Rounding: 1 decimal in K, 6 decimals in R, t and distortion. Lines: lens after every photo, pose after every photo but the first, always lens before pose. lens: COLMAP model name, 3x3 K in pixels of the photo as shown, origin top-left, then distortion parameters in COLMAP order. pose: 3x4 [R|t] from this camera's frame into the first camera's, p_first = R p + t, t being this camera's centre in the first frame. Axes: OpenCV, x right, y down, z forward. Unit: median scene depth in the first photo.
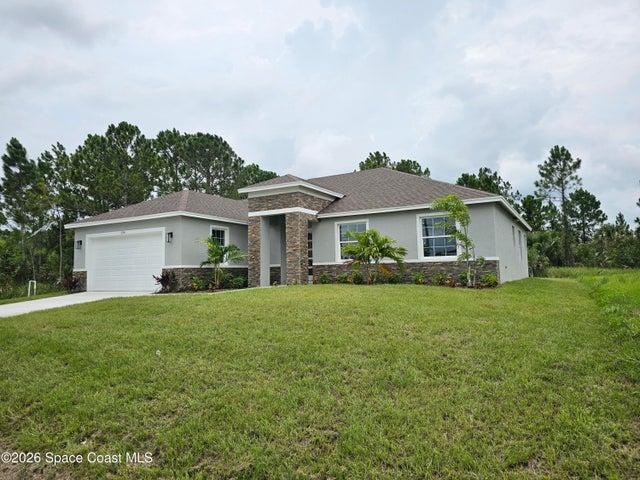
lens RADIAL K [[426.6, 0, 320.0], [0, 426.6, 240.0], [0, 0, 1]] dist [0.021702, -0.003514]
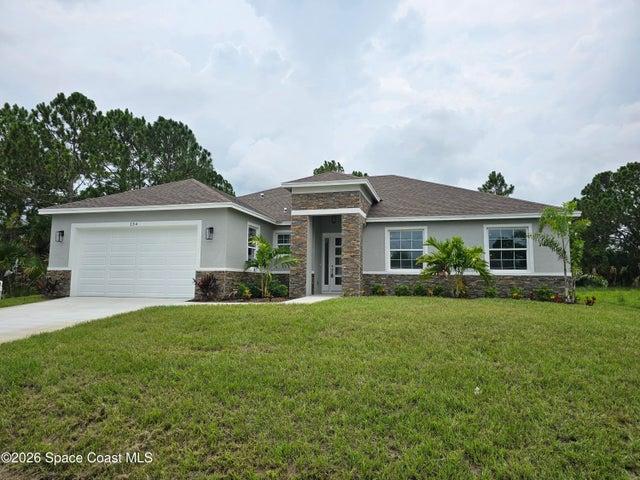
lens RADIAL K [[426.6, 0, 320.0], [0, 426.6, 240.0], [0, 0, 1]] dist [0.021702, -0.003514]
pose [[0.970140, 0.056474, 0.235878, -0.293427], [-0.050968, 0.998268, -0.029378, 0.017337], [-0.237128, 0.016479, 0.971339, 0.136790]]
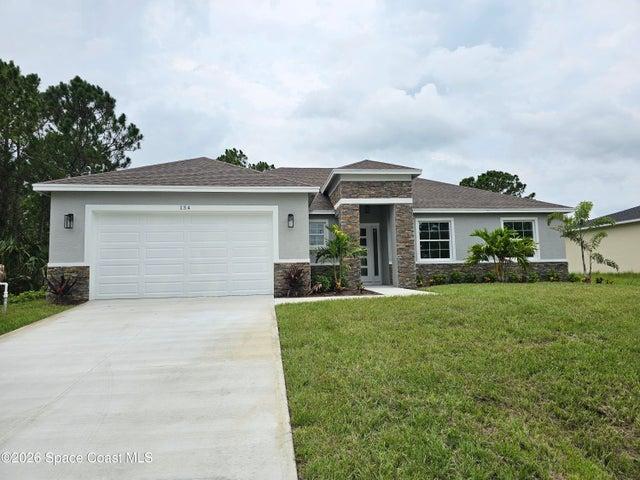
lens RADIAL K [[426.6, 0, 320.0], [0, 426.6, 240.0], [0, 0, 1]] dist [0.021702, -0.003514]
pose [[0.813070, 0.053218, 0.579728, -0.632021], [-0.043097, 0.998583, -0.031225, 0.040831], [-0.580568, 0.000403, 0.814211, 0.332964]]
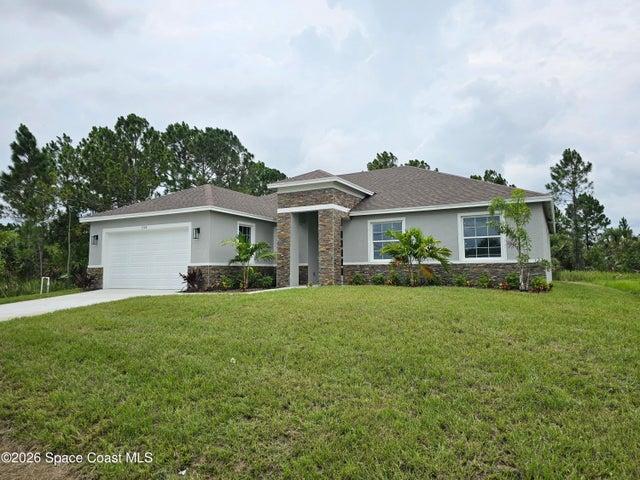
lens RADIAL K [[426.9, 0, 322.2], [0, 426.9, 231.9], [0, 0, 1]] dist [0.010996, -0.000301]
pose [[0.999477, 0.017151, 0.027404, -0.087154], [-0.016638, 0.999684, -0.018829, 0.003731], [-0.027719, 0.018364, 0.999447, 0.041969]]
